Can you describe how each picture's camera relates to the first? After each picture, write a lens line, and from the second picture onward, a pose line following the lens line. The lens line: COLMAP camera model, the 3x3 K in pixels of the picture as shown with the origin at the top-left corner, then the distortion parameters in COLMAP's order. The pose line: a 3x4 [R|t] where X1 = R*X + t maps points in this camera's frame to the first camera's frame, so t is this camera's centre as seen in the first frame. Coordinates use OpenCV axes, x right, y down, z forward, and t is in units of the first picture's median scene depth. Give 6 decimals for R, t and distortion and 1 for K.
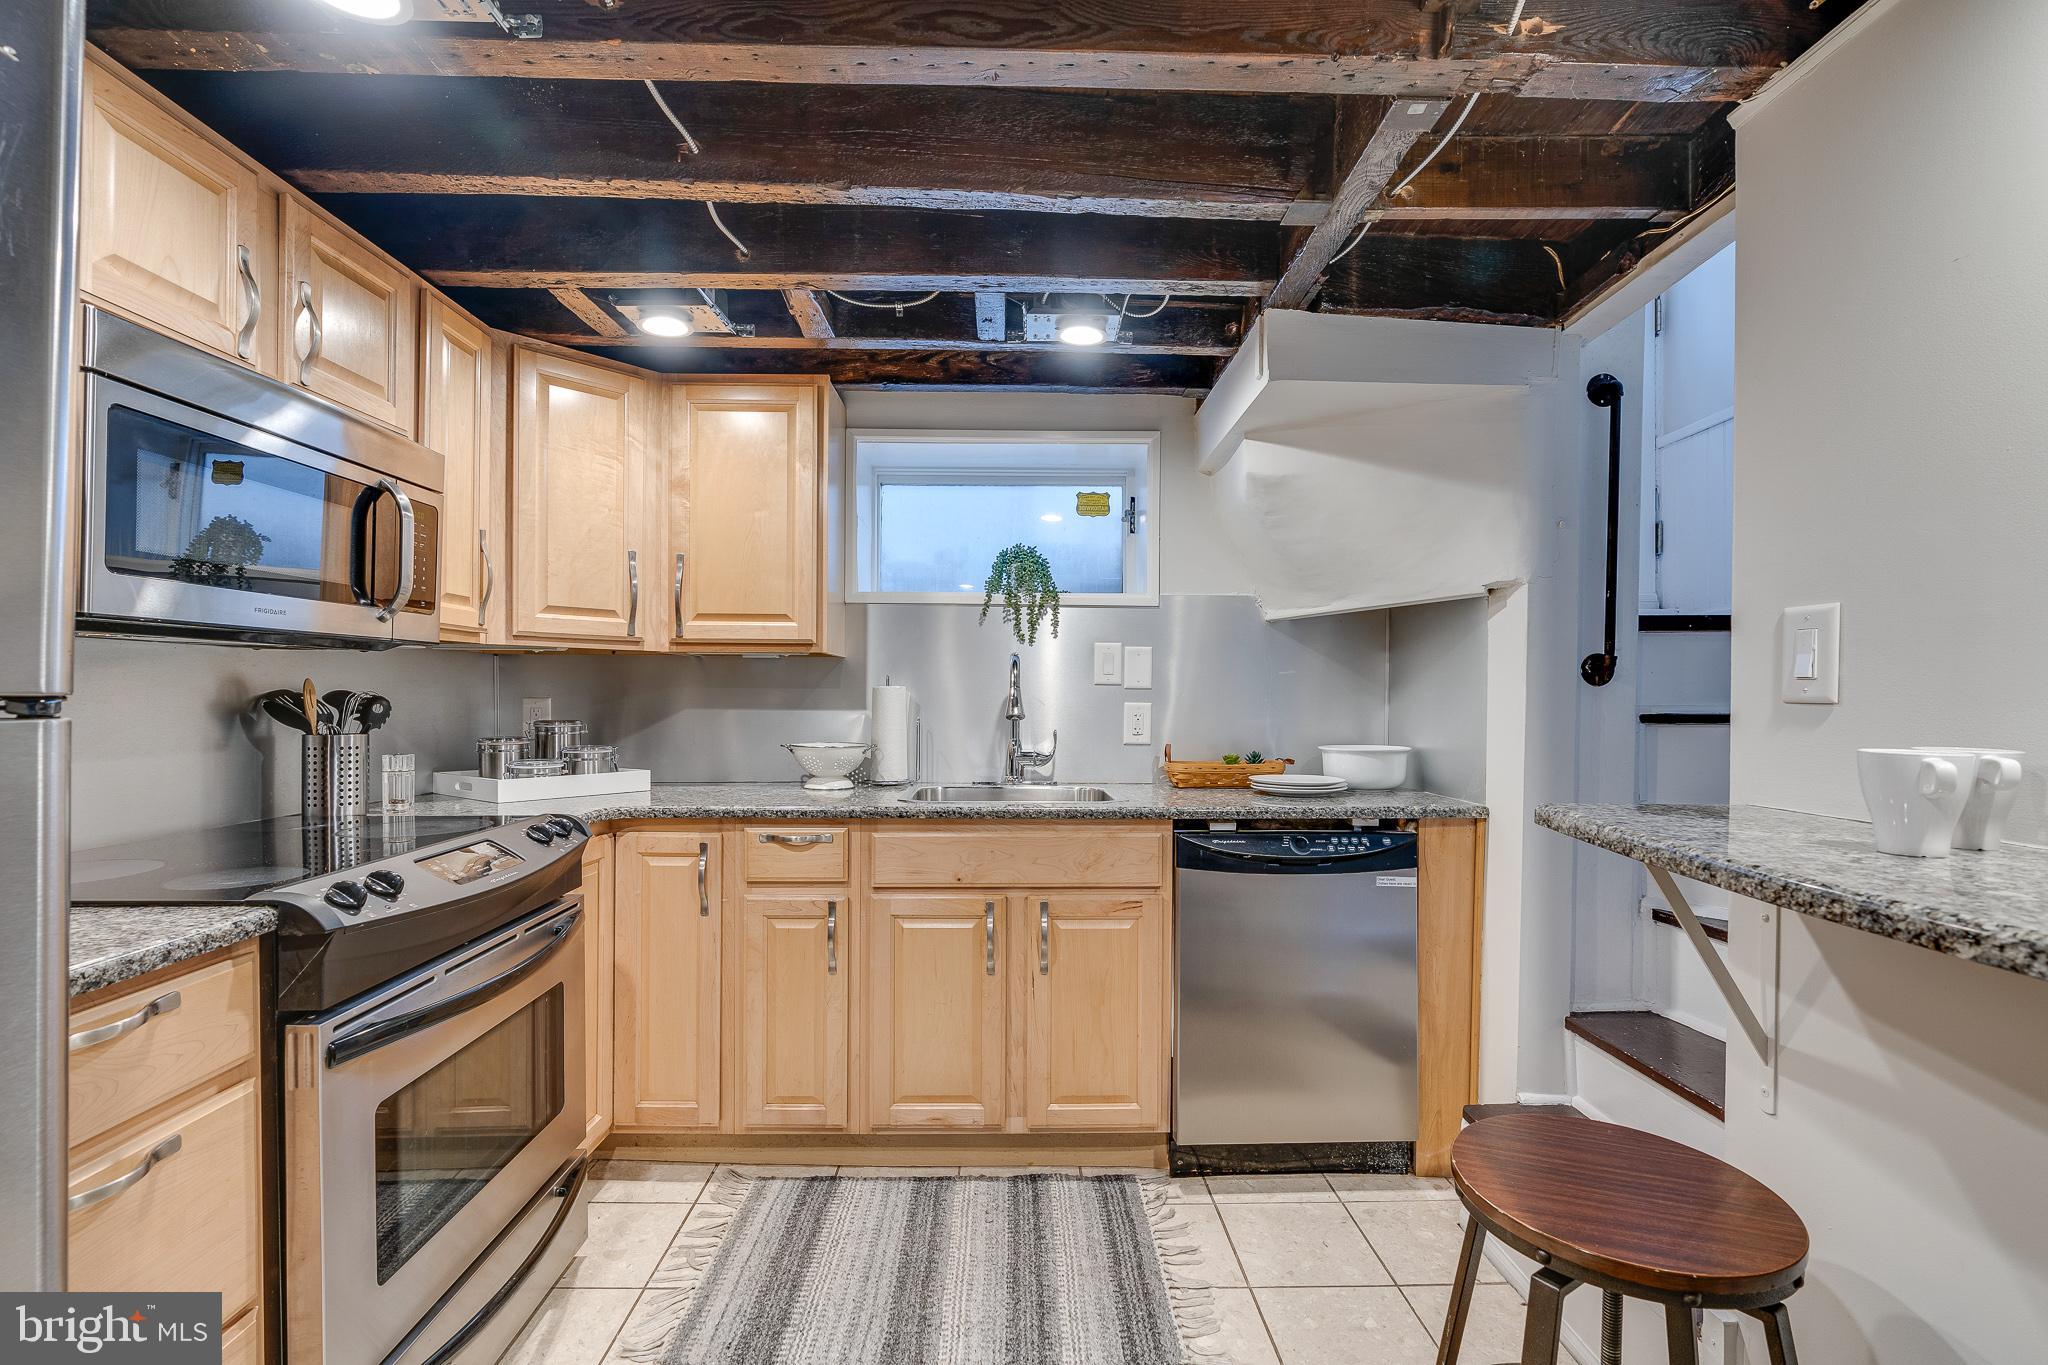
lens RADIAL K [[926.9, 0, 1024.9], [0, 926.9, 694.6], [0, 0, 1]] dist [-0.010022, 0.003404]
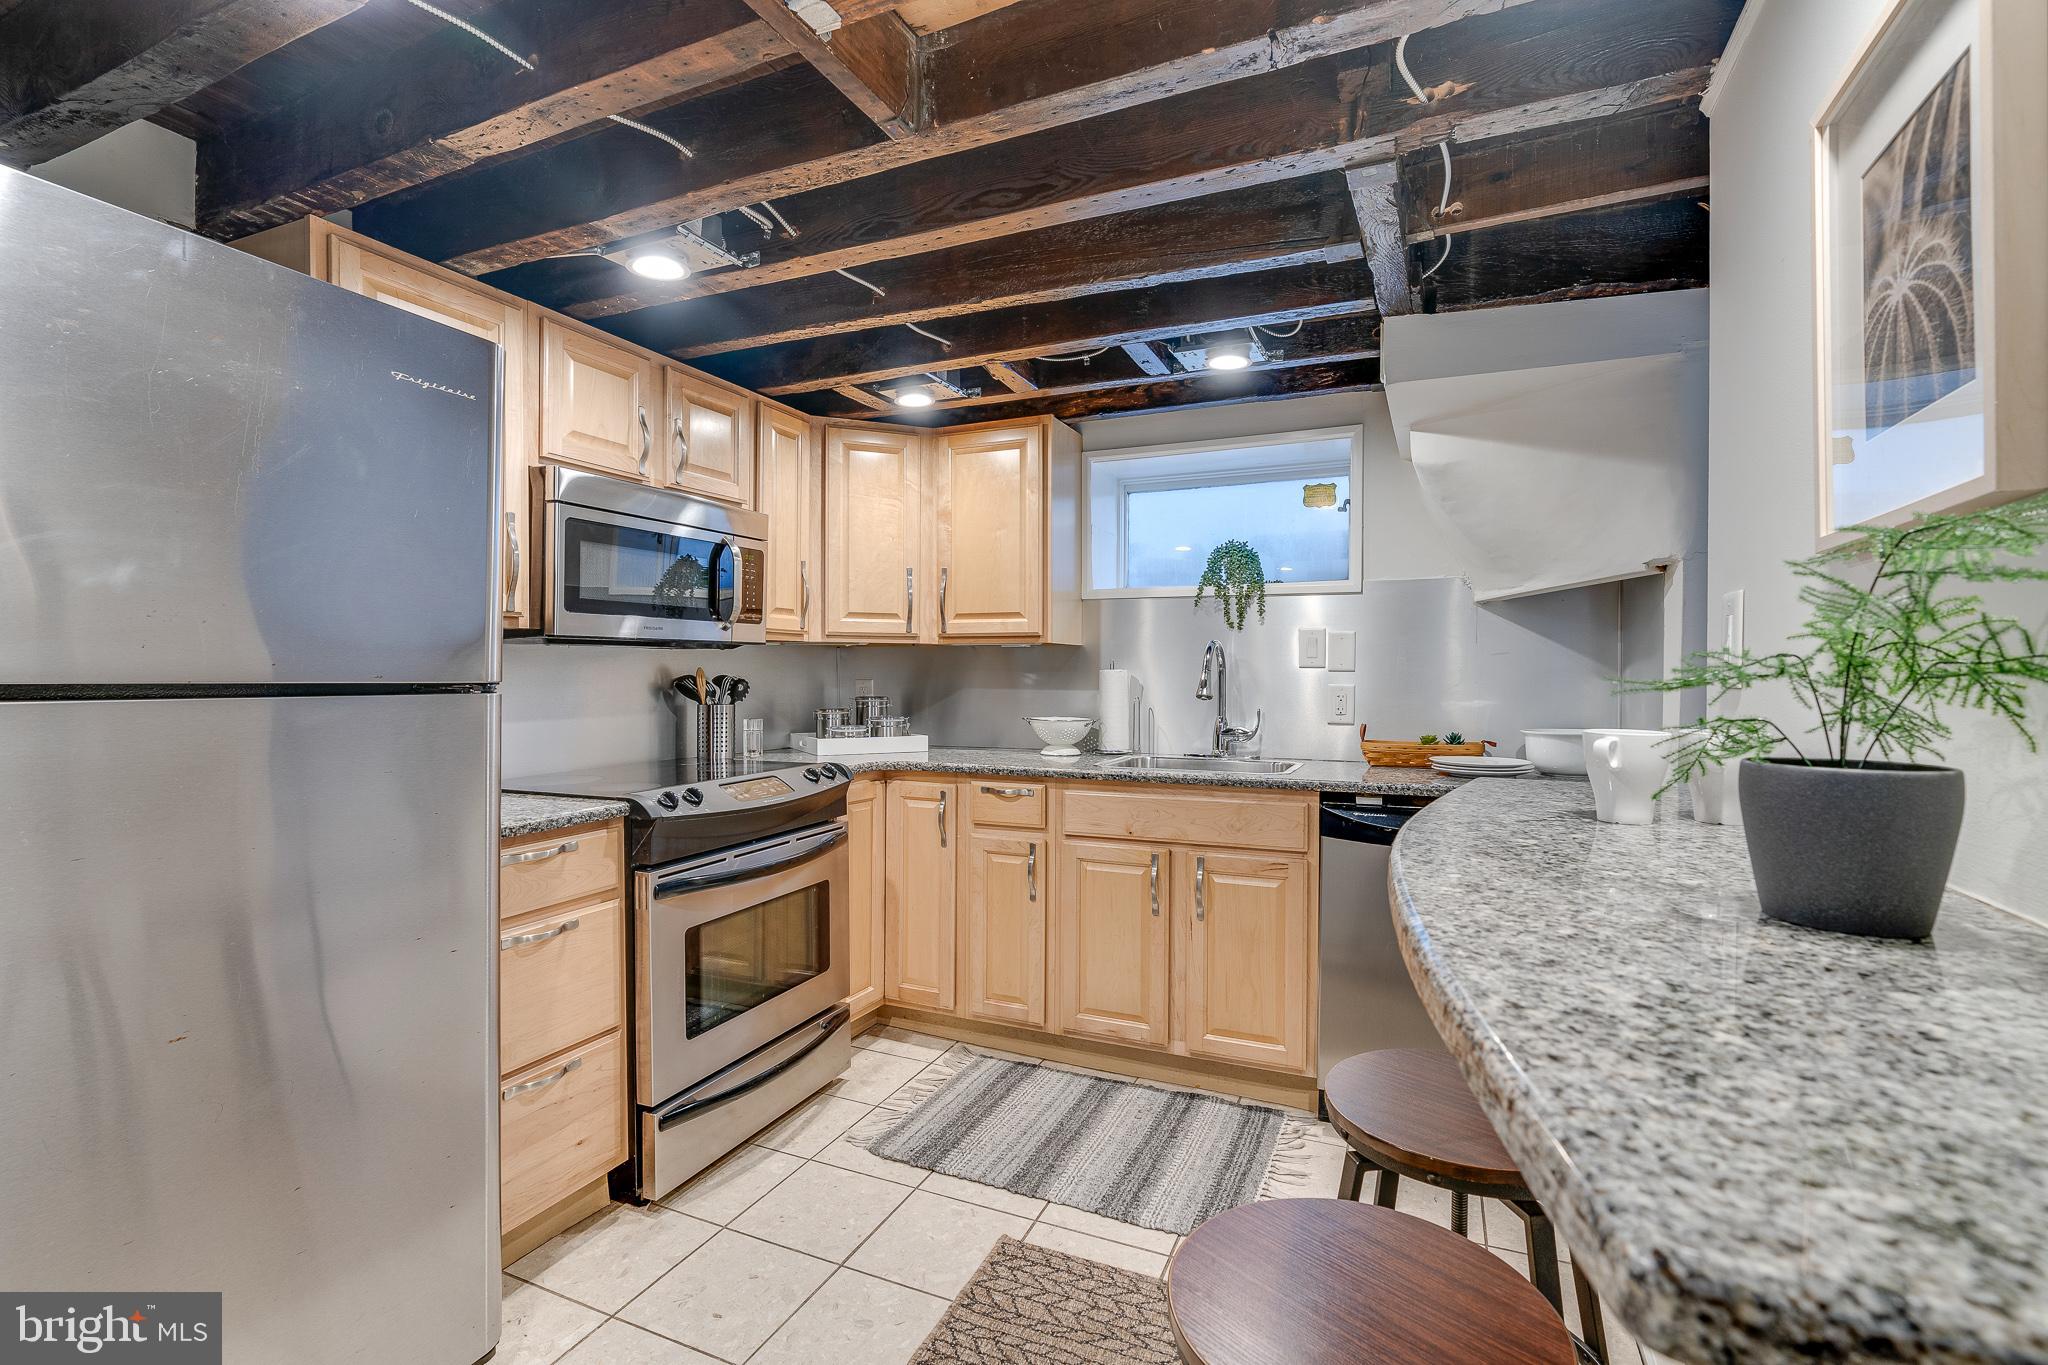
lens RADIAL K [[926.9, 0, 1021.8], [0, 926.9, 672.5], [0, 0, 1]] dist [-0.010022, 0.003404]
pose [[0.905311, -0.003365, -0.424735, 0.330423], [0.002769, 0.999994, -0.002022, -0.004762], [0.424740, 0.000654, 0.905315, -0.146444]]
